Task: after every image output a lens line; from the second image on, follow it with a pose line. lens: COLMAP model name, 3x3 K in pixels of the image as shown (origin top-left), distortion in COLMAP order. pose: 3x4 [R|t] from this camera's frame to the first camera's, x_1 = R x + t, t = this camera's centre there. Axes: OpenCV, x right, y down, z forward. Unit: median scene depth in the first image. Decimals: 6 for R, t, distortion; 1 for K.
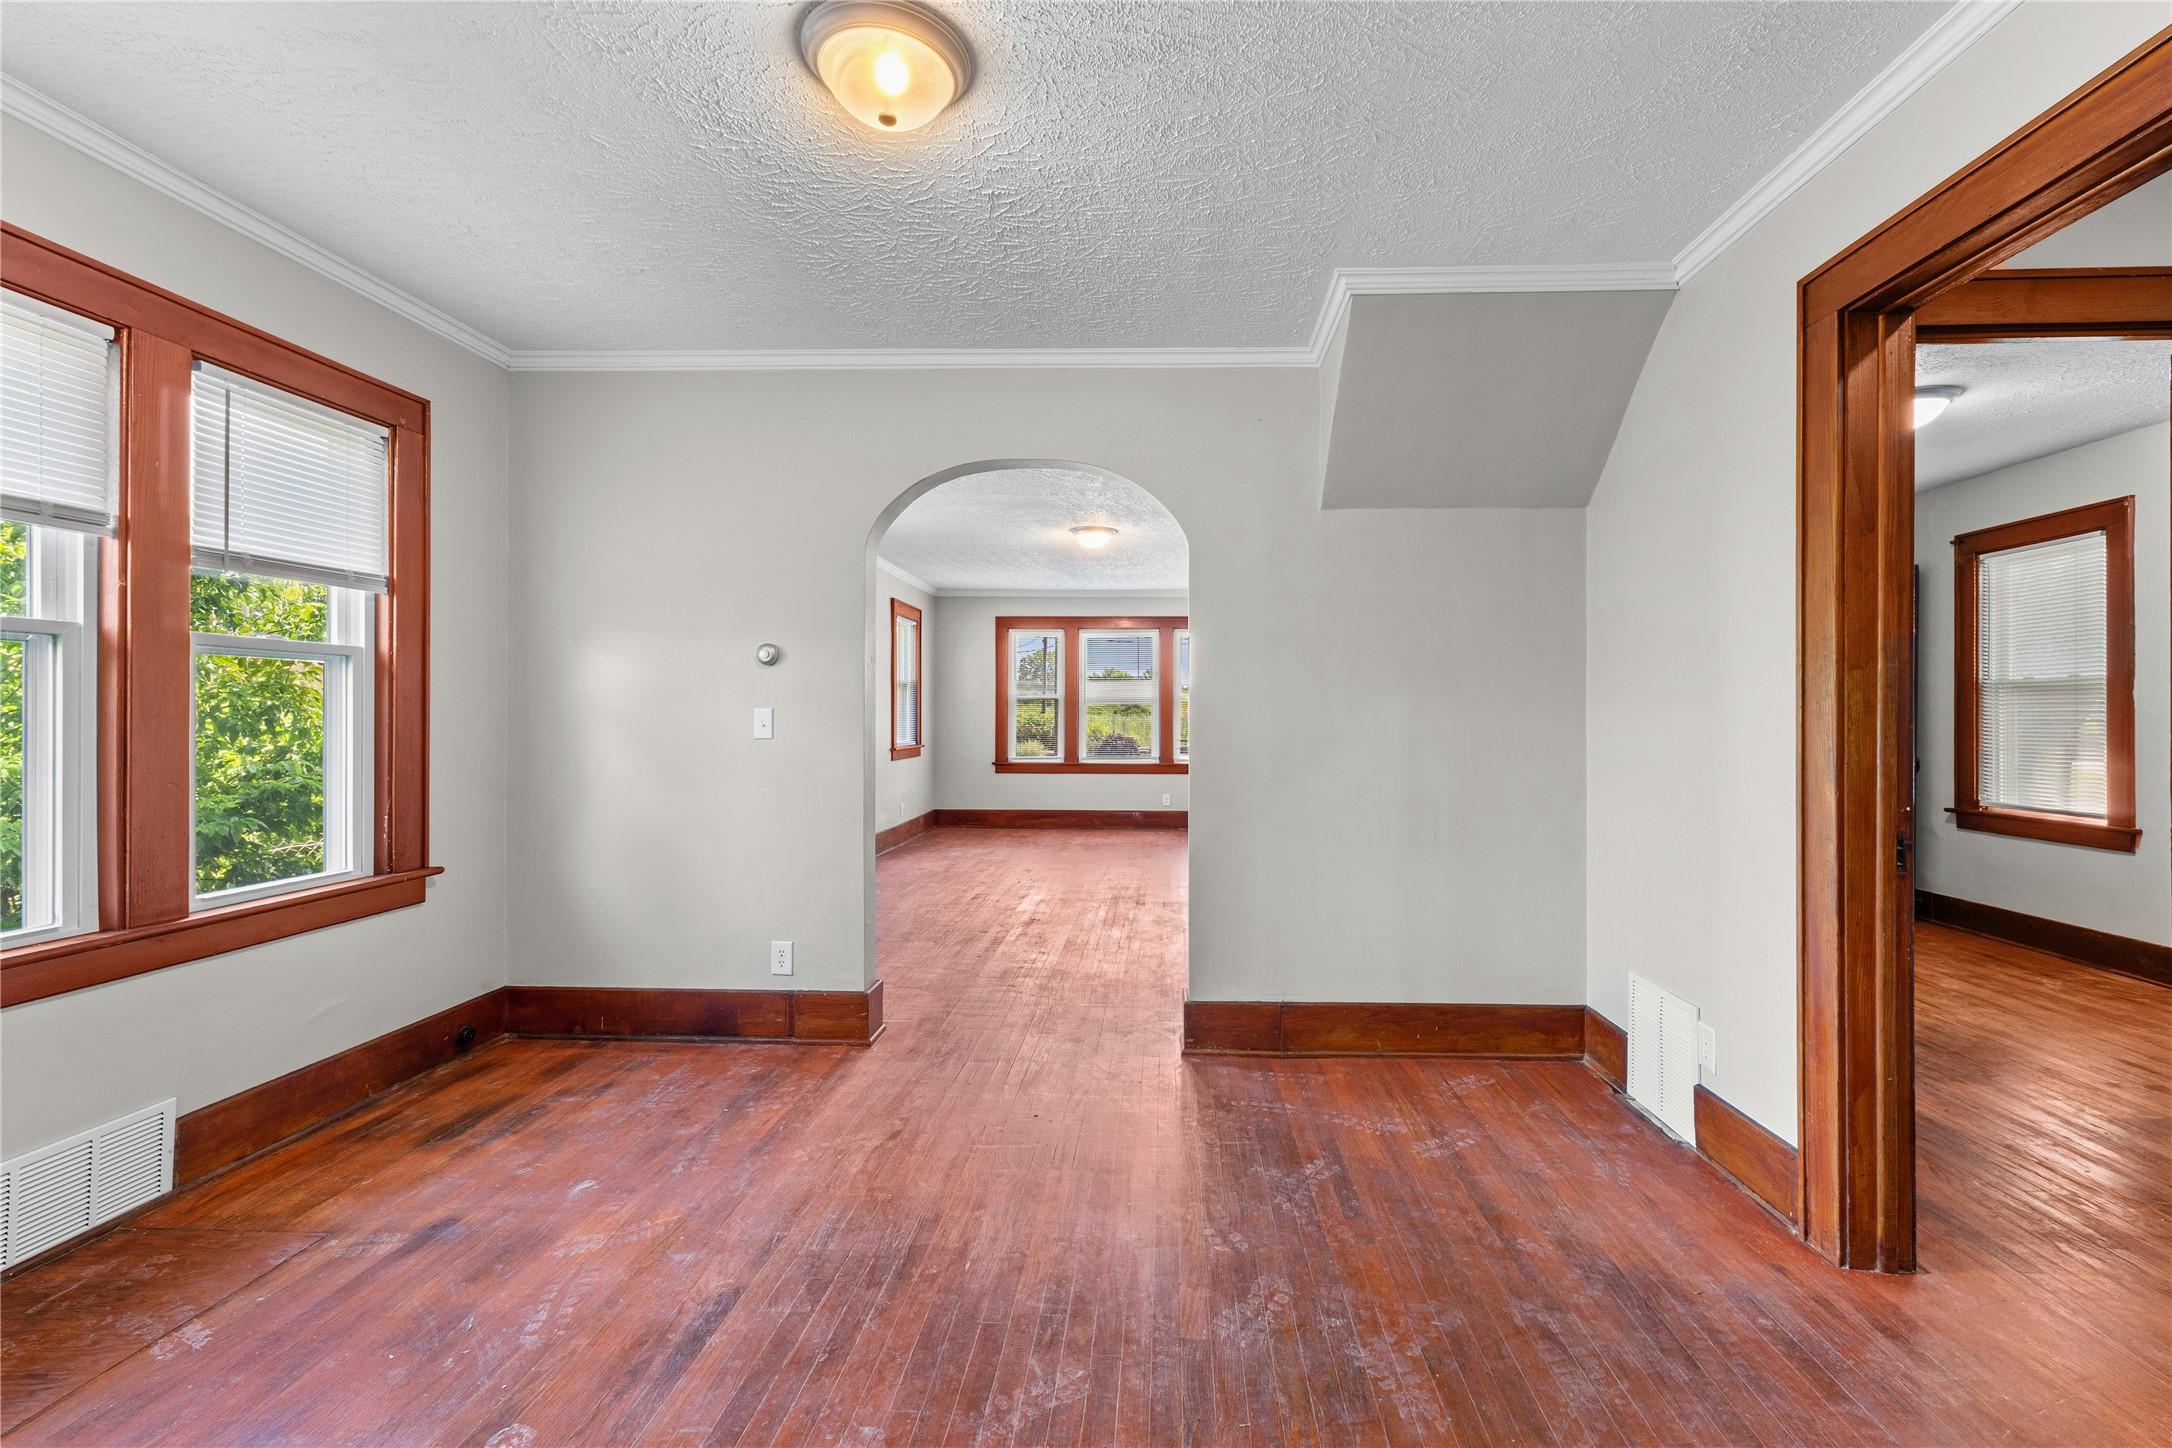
lens RADIAL K [[959.0, 0, 1086.0], [0, 959.0, 724.0], [0, 0, 1]] dist [0.001324, 0.000292]
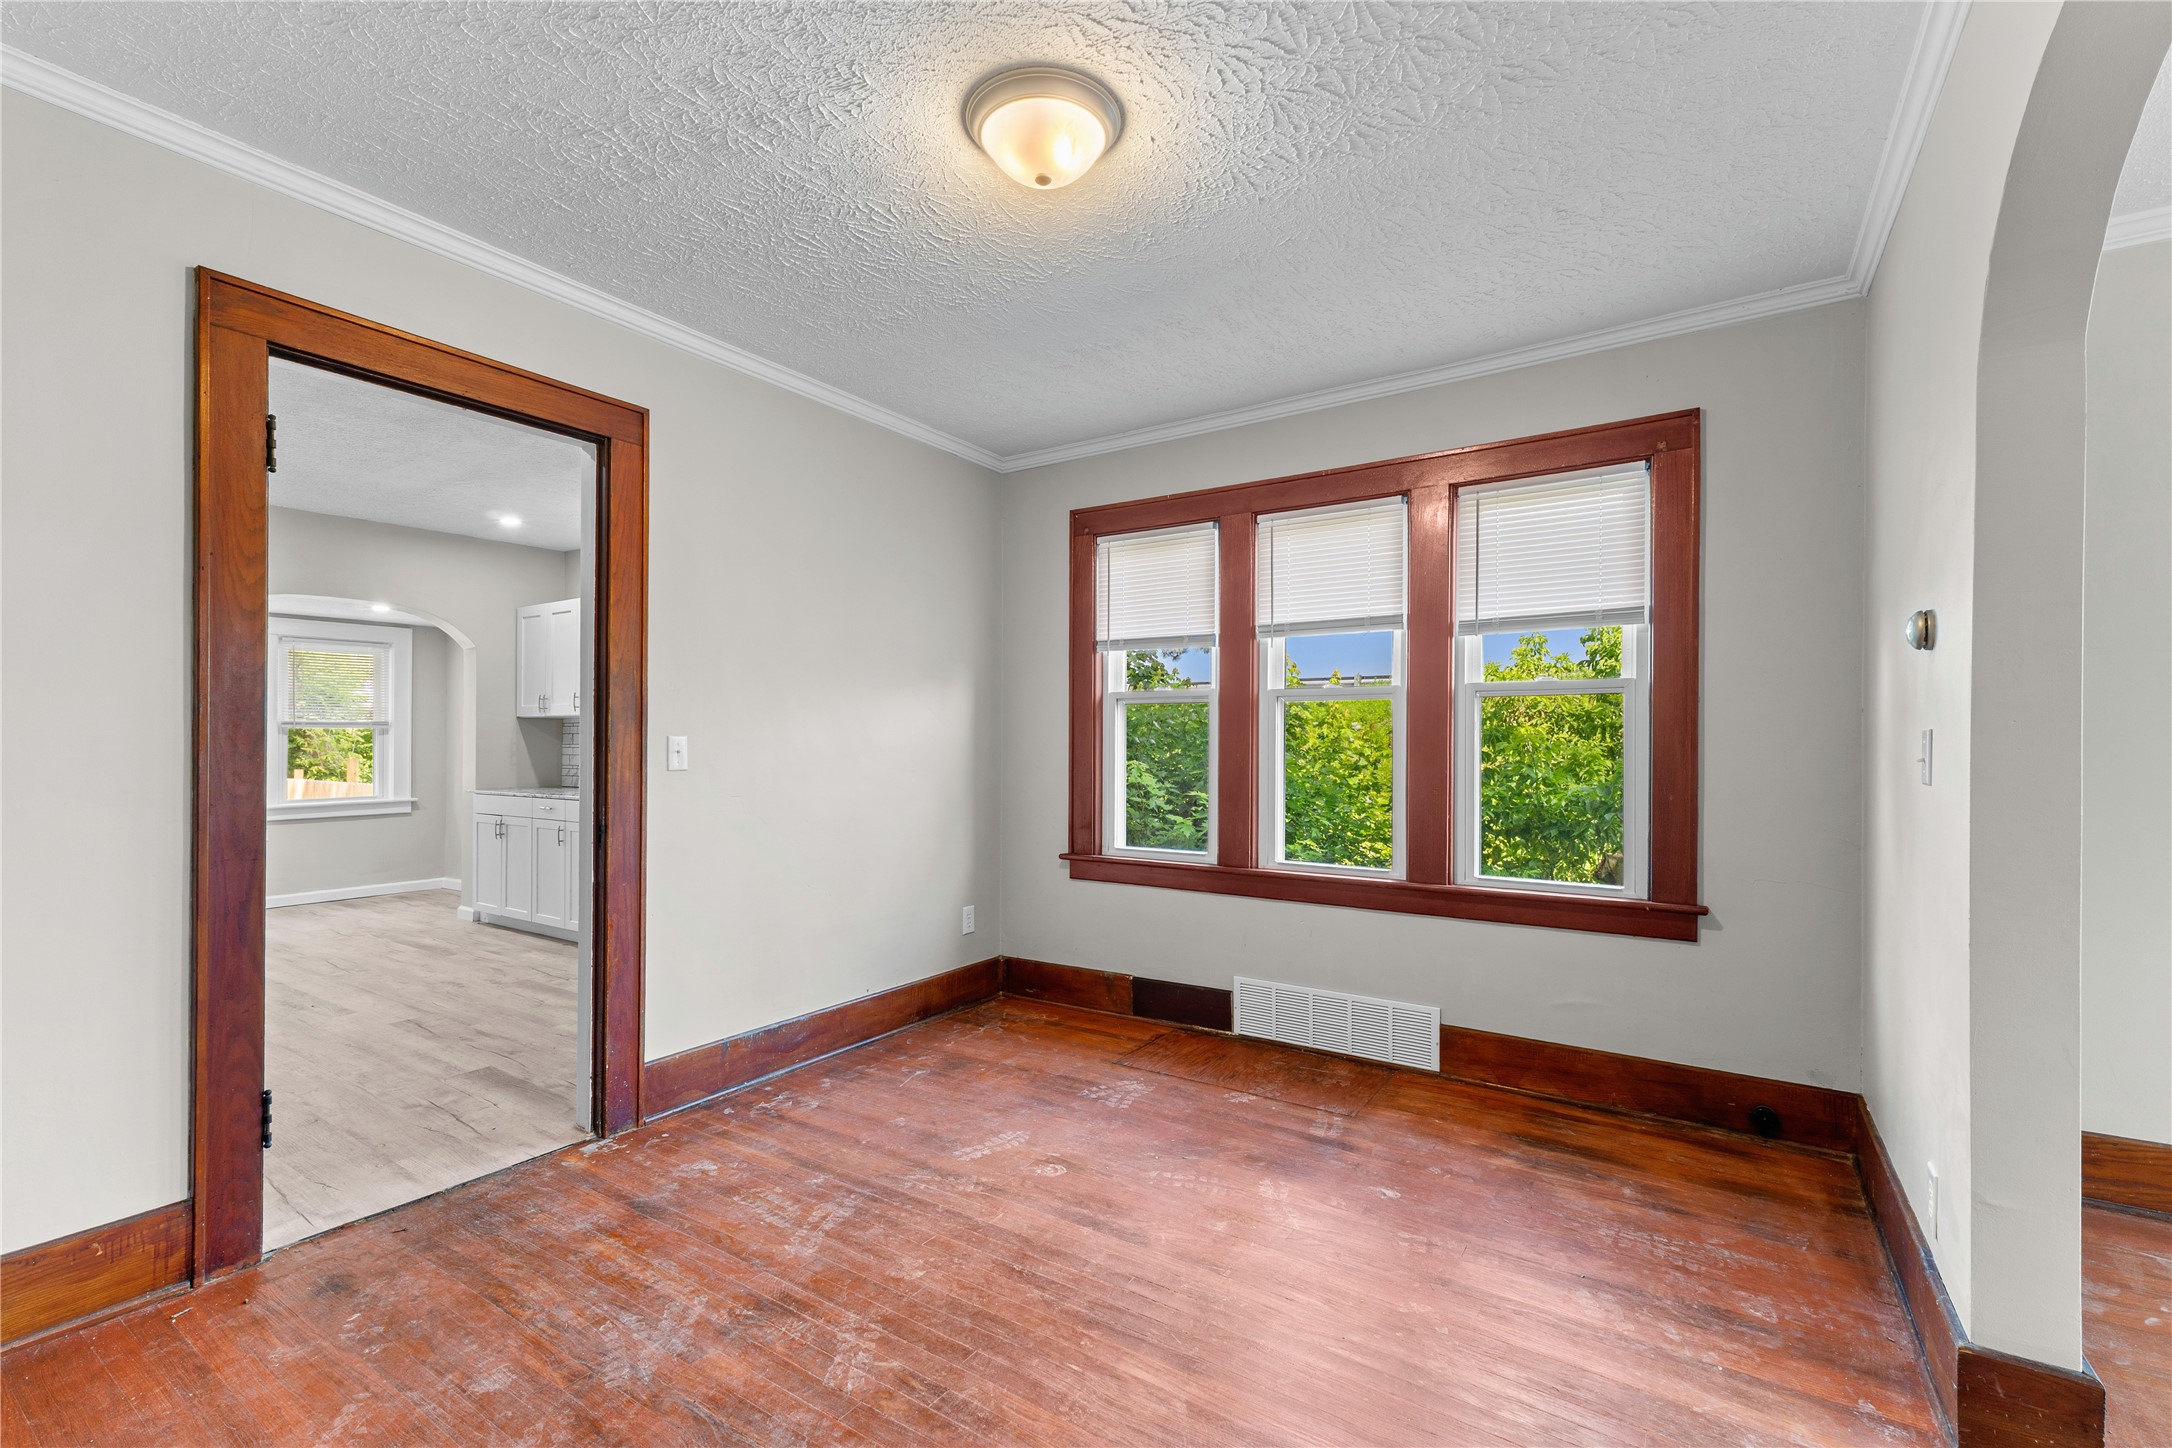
lens RADIAL K [[931.1, 0, 1086.0], [0, 931.1, 724.0], [0, 0, 1]] dist [0.018976, -0.000036]
pose [[-0.491117, -0.020596, -0.870850, 0.458498], [-0.009338, 0.999787, -0.018379, -0.004913], [0.871044, -0.000894, -0.491205, 1.040382]]
